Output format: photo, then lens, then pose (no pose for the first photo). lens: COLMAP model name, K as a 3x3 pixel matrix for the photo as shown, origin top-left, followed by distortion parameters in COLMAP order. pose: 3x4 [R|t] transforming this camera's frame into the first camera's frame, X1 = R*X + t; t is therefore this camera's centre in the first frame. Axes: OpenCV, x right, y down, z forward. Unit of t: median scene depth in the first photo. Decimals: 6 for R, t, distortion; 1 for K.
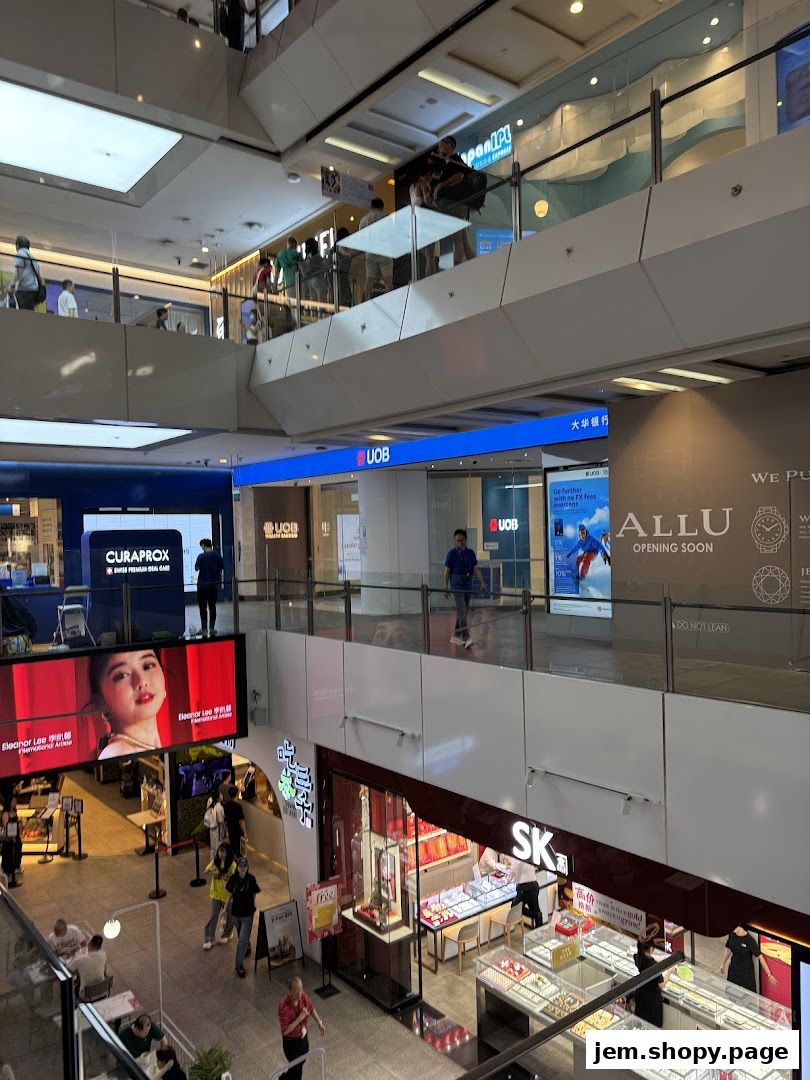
lens RADIAL K [[830.3, 0, 369.0], [0, 830.3, 548.1], [0, 0, 1]] dist [0.024719, -0.052977]
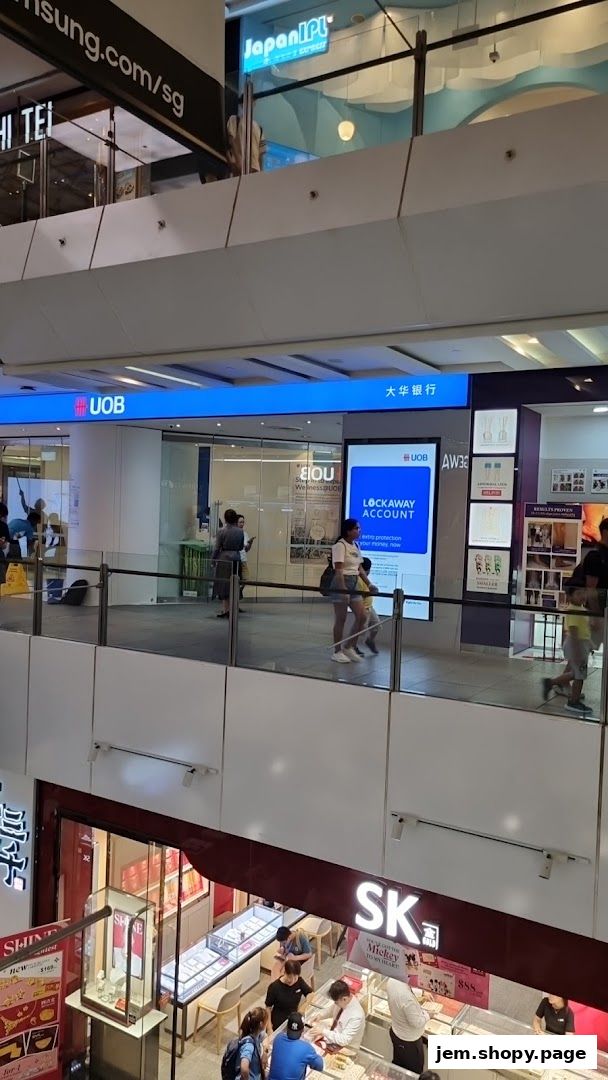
lens RADIAL K [[840.1, 0, 285.1], [0, 840.1, 543.8], [0, 0, 1]] dist [0.023013, -0.008538]
pose [[0.926179, 0.046393, 0.374219, -0.154343], [-0.055084, 0.998403, 0.012557, 0.001878], [-0.373039, -0.032244, 0.927255, 0.224224]]
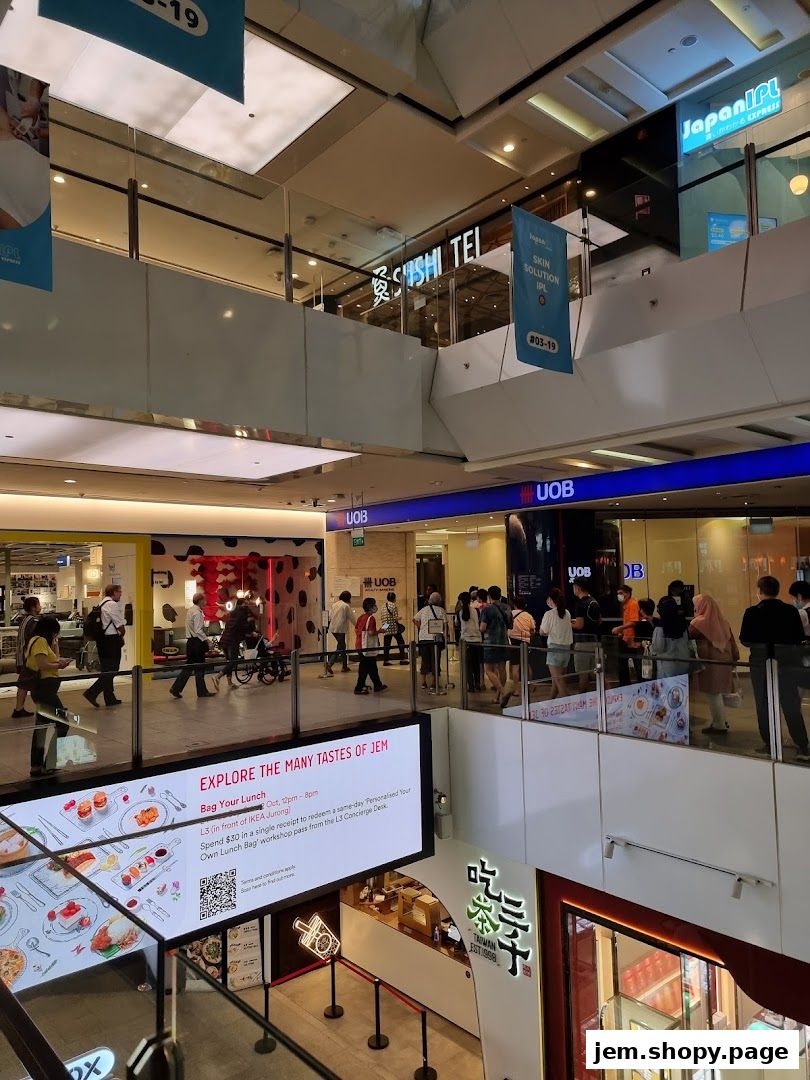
lens RADIAL K [[762.6, 0, 375.6], [0, 762.6, 539.8], [0, 0, 1]] dist [0.046290, -0.042293]
pose [[0.998872, 0.006835, 0.046982, -0.247331], [-0.003405, 0.997347, -0.072714, -0.007262], [-0.047355, 0.072472, 0.996246, 0.305308]]
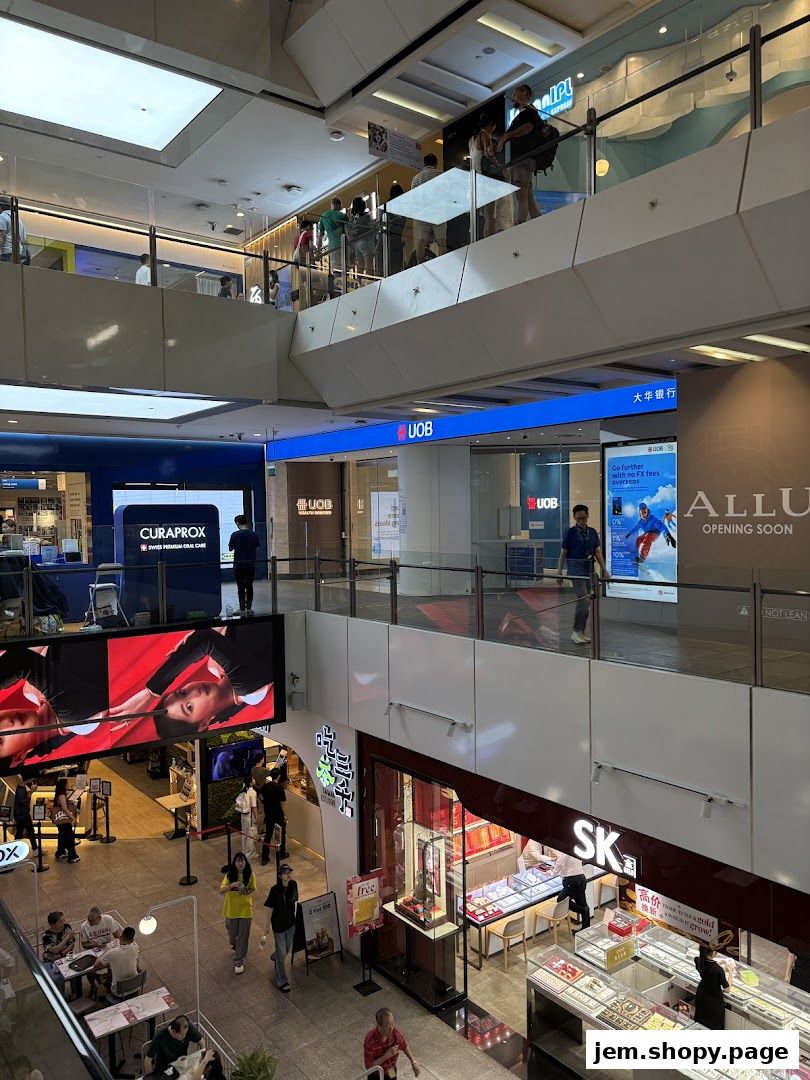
lens RADIAL K [[830.3, 0, 378.9], [0, 830.3, 540.3], [0, 0, 1]] dist [0.024719, -0.052977]
pose [[0.999885, 0.009715, -0.011673, -0.030348], [-0.009513, 0.999807, 0.017193, -0.000105], [0.011837, -0.017080, 0.999784, 0.048154]]
